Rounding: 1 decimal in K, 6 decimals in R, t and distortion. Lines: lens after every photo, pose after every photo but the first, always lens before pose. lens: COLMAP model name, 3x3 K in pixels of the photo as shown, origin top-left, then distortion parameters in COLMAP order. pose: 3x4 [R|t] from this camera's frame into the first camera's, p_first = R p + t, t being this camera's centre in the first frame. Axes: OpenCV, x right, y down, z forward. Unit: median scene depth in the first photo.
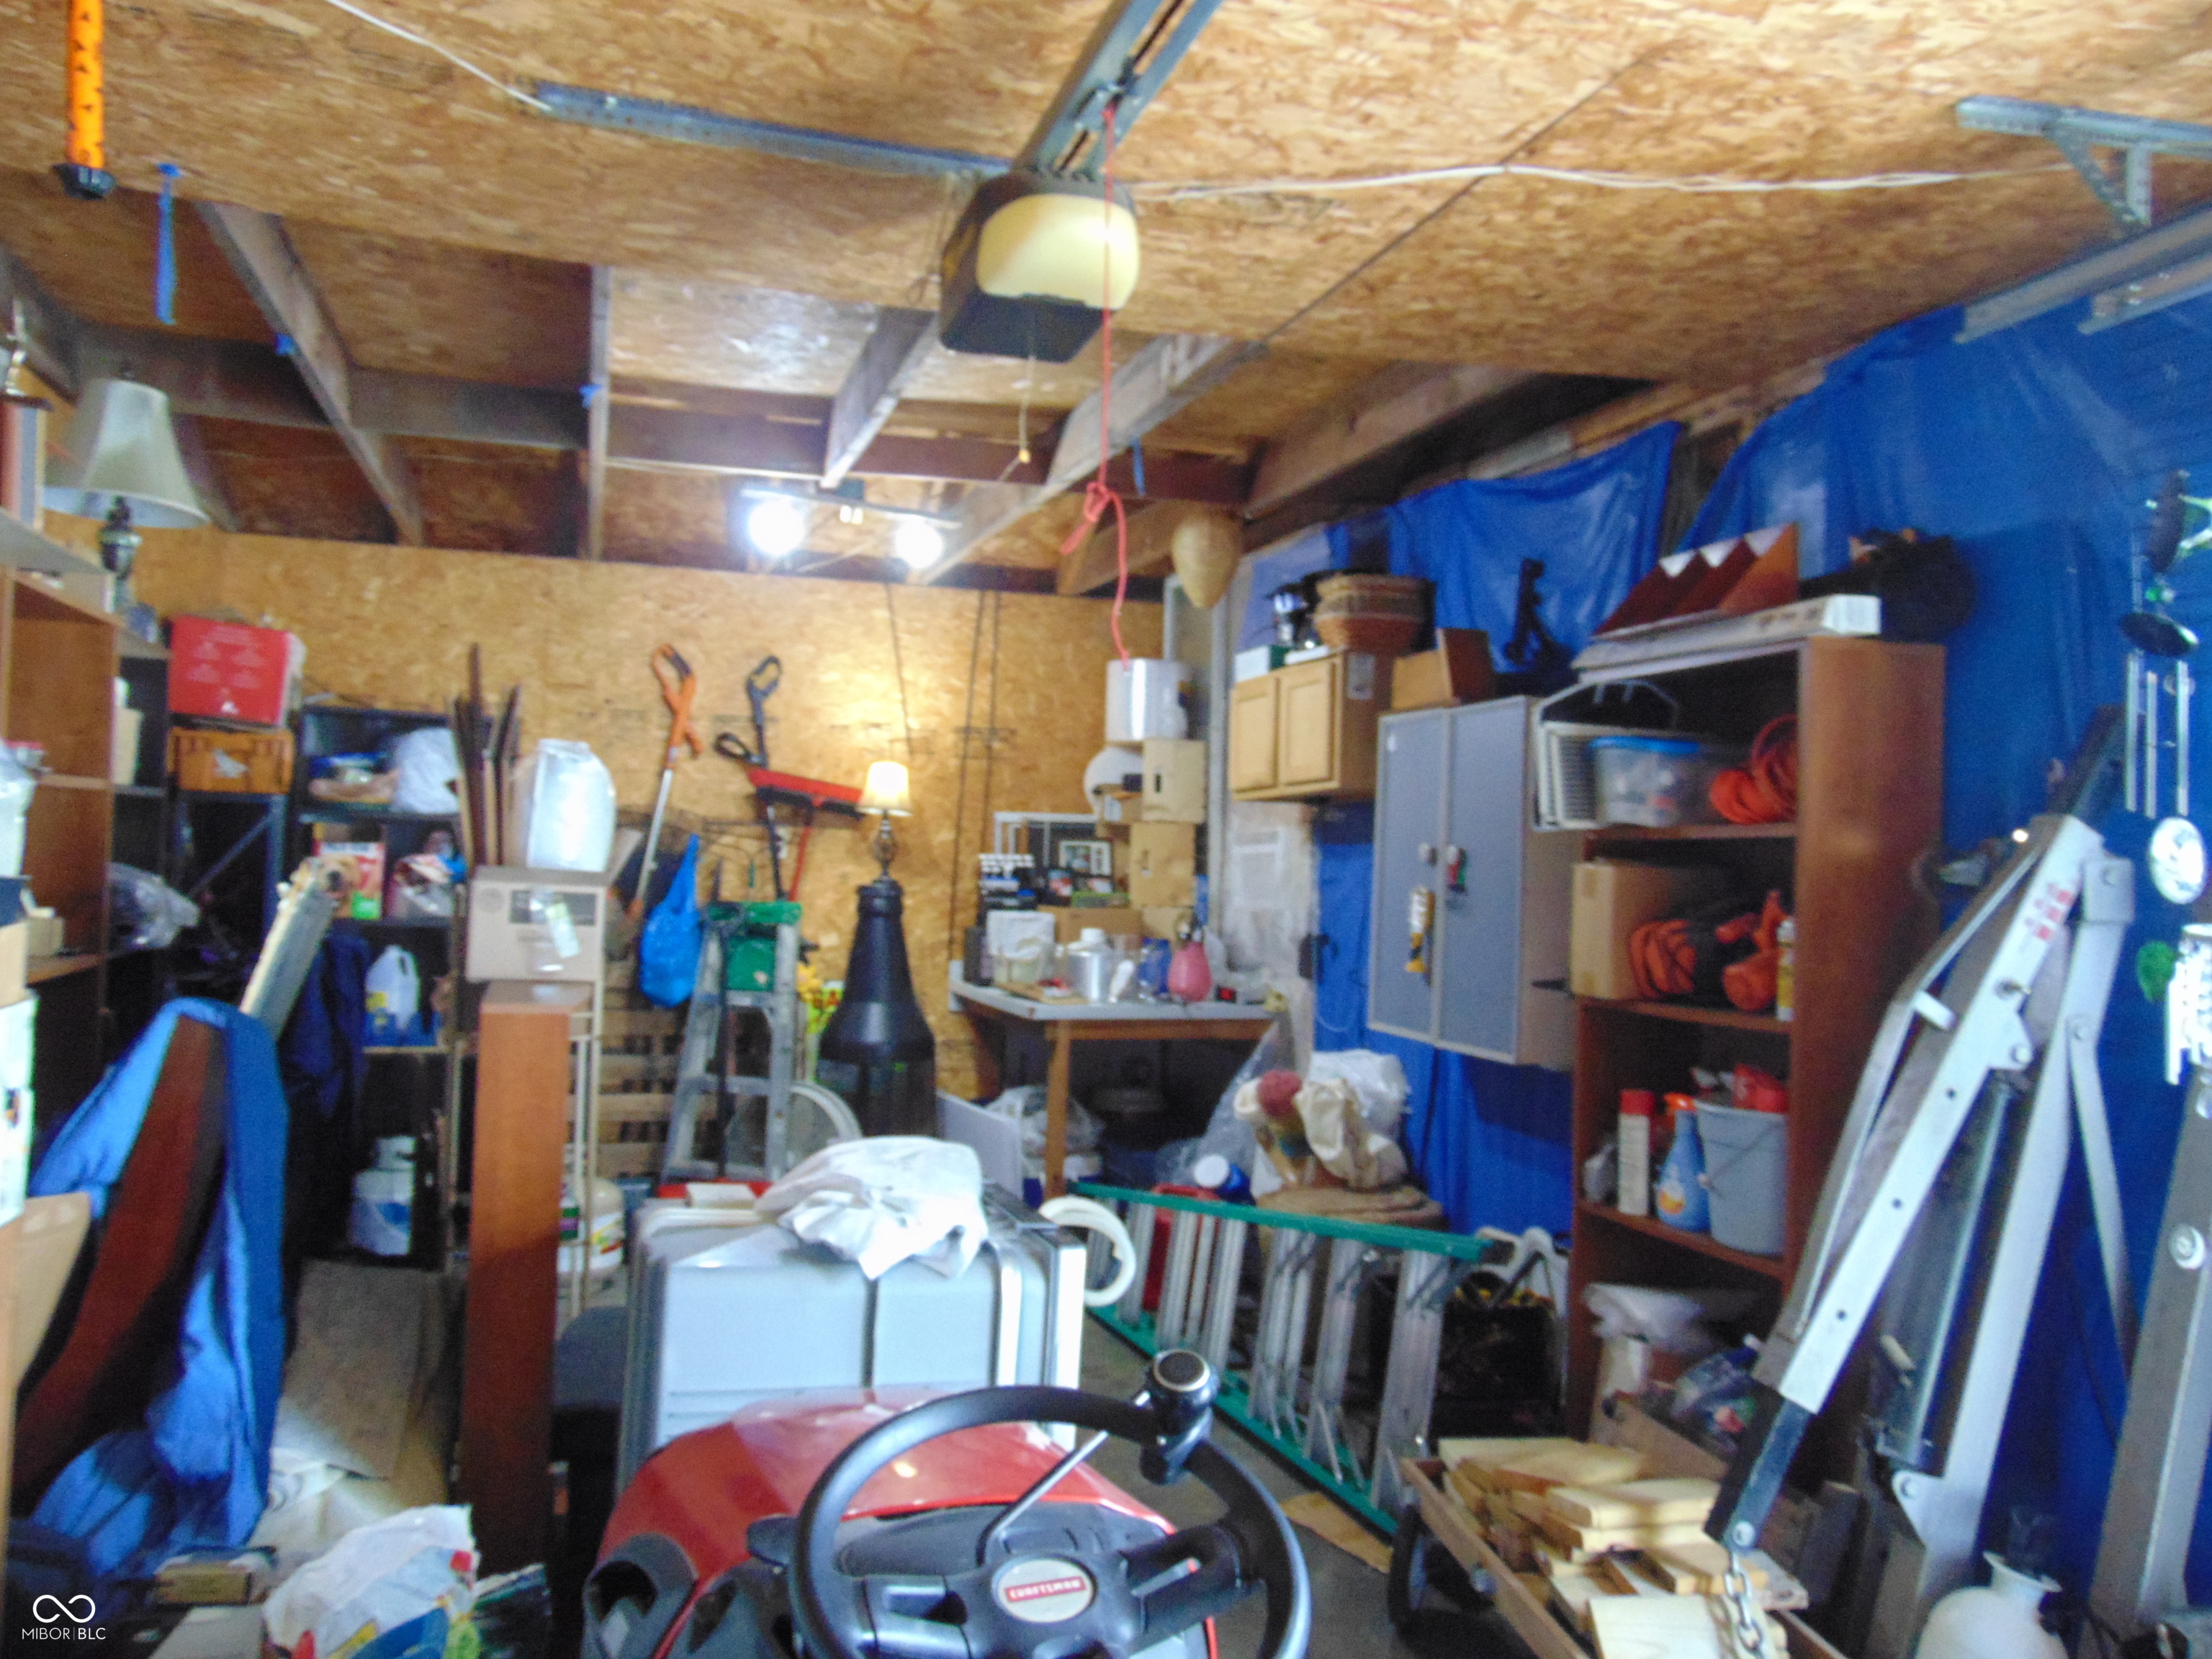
lens RADIAL K [[1662.4, 0, 1087.1], [0, 1662.4, 829.6], [0, 0, 1]] dist [-0.029394, 0.067802]
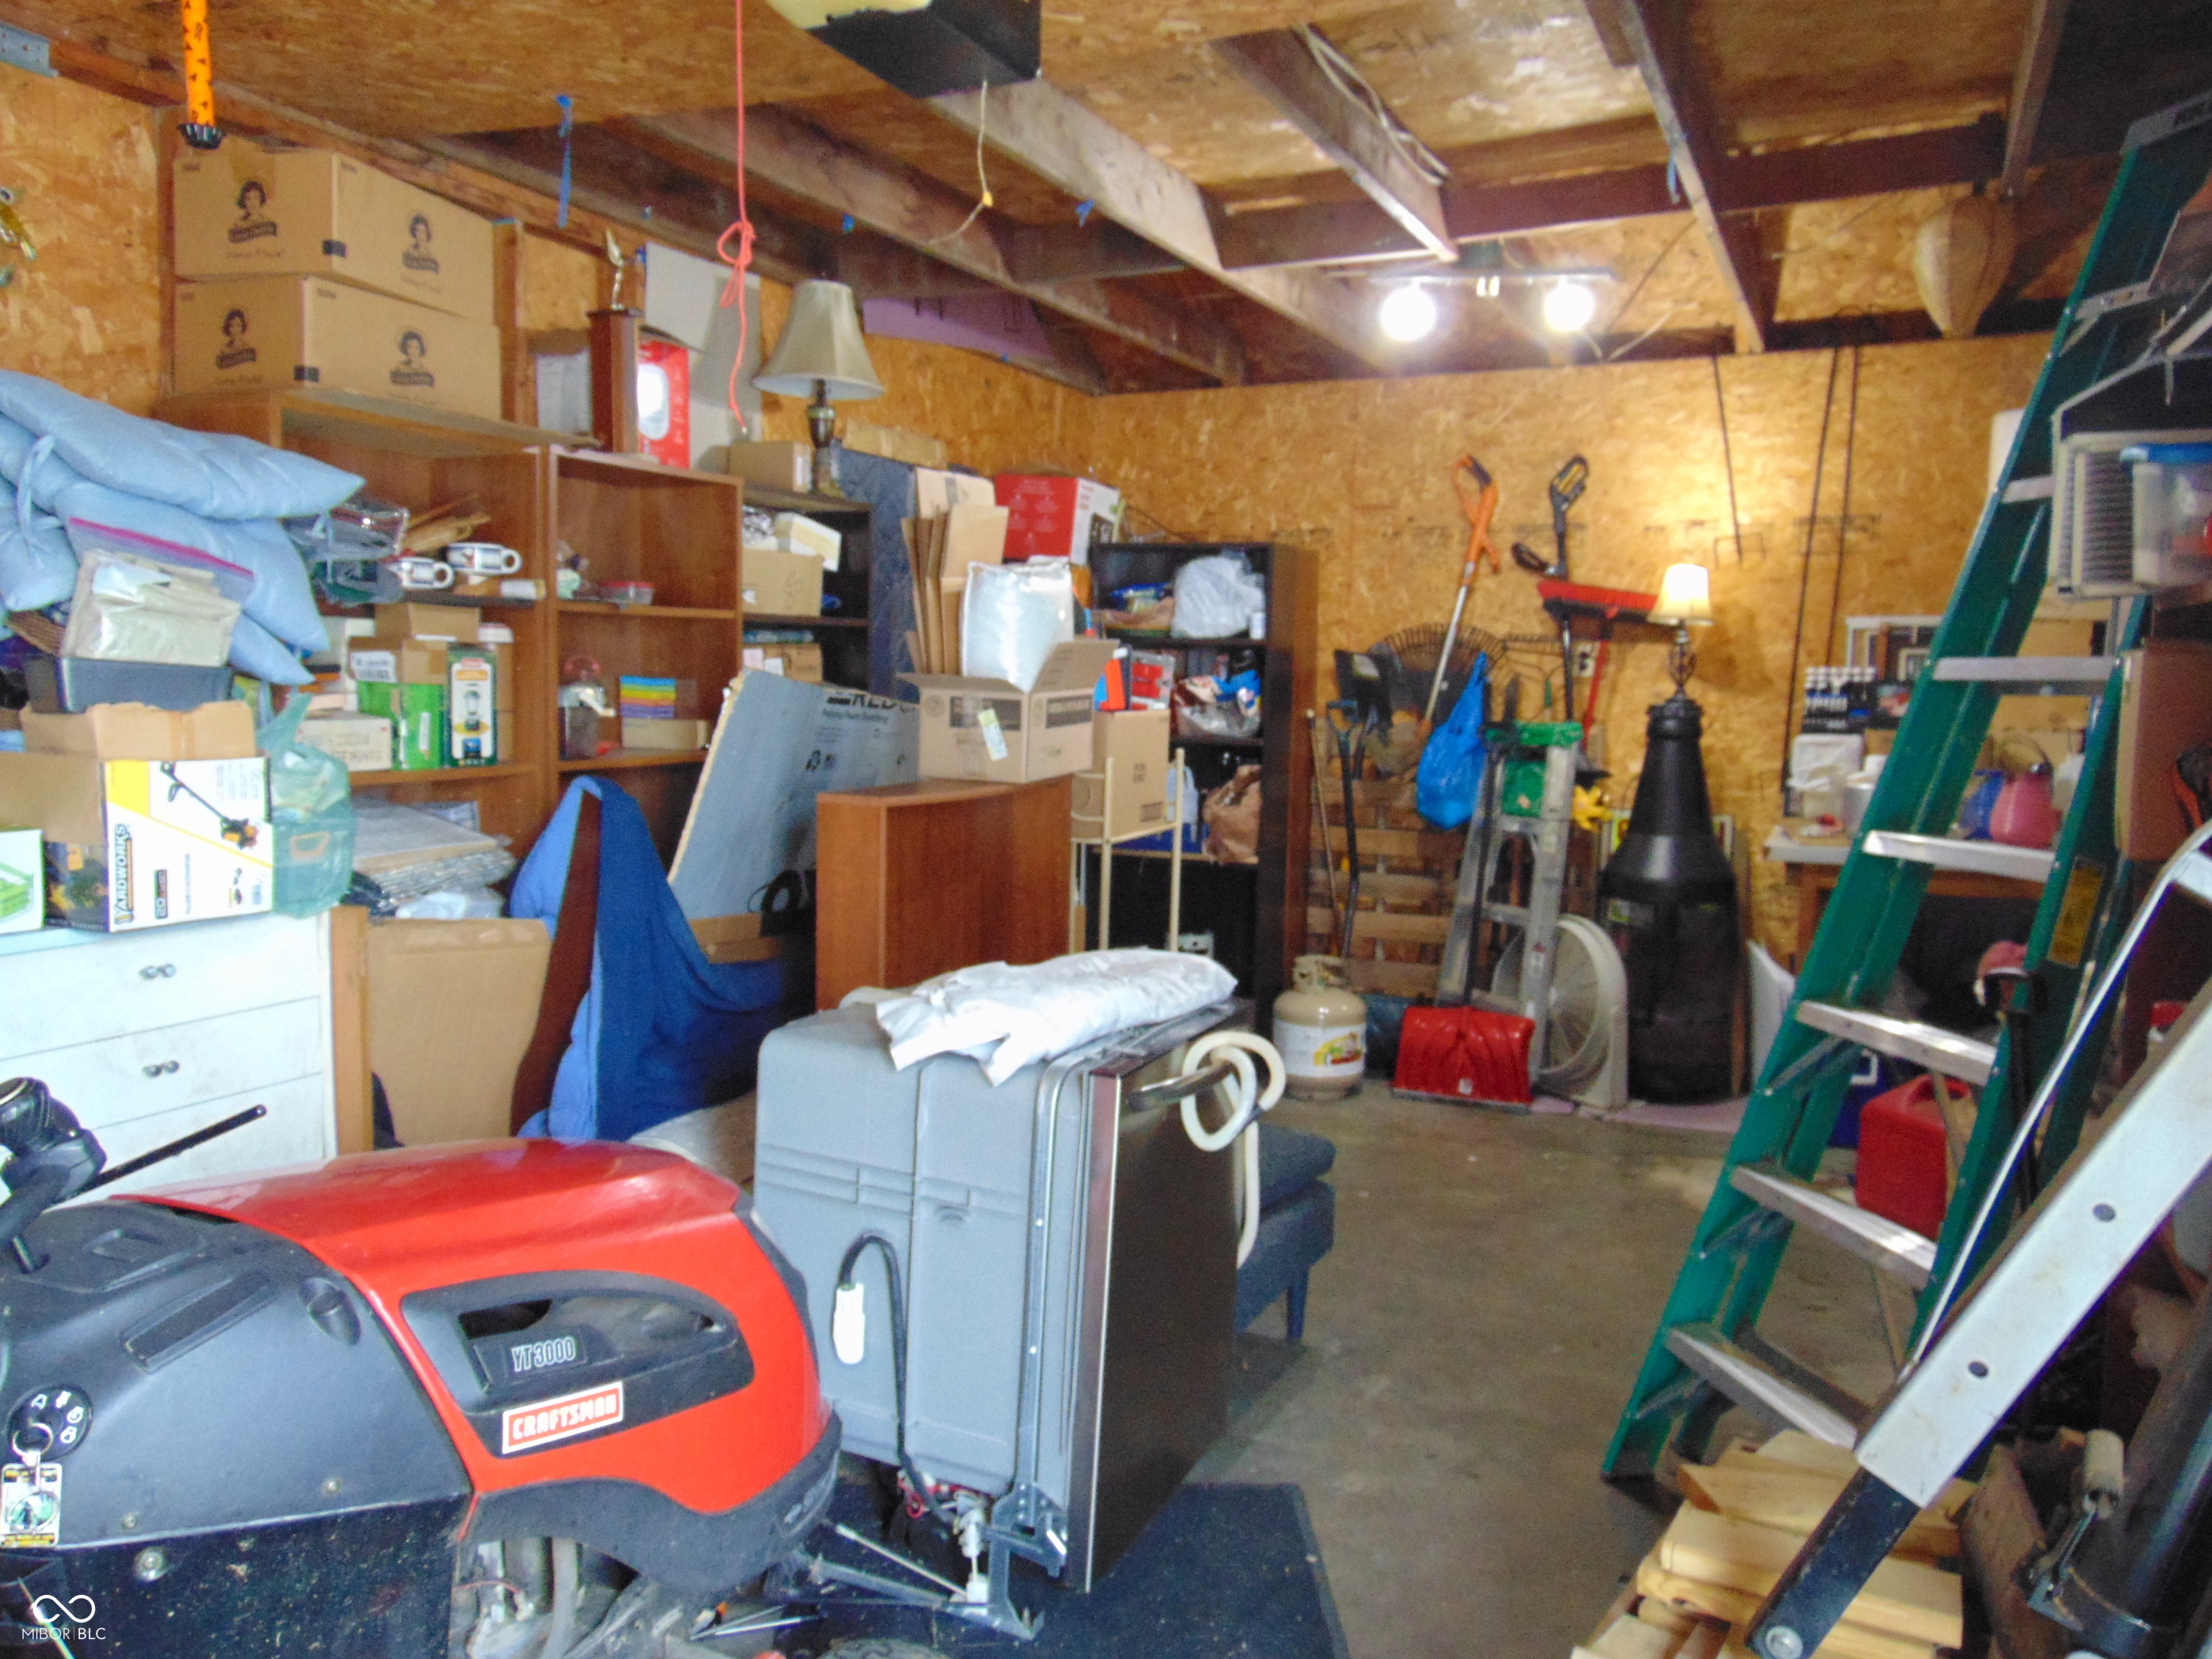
lens RADIAL K [[1662.4, 0, 1099.2], [0, 1662.4, 828.7], [0, 0, 1]] dist [-0.029394, 0.067802]
pose [[0.745540, 0.042912, -0.665078, 0.235497], [0.021081, 0.995907, 0.087888, 0.015027], [0.666127, -0.079545, 0.741584, 0.128522]]
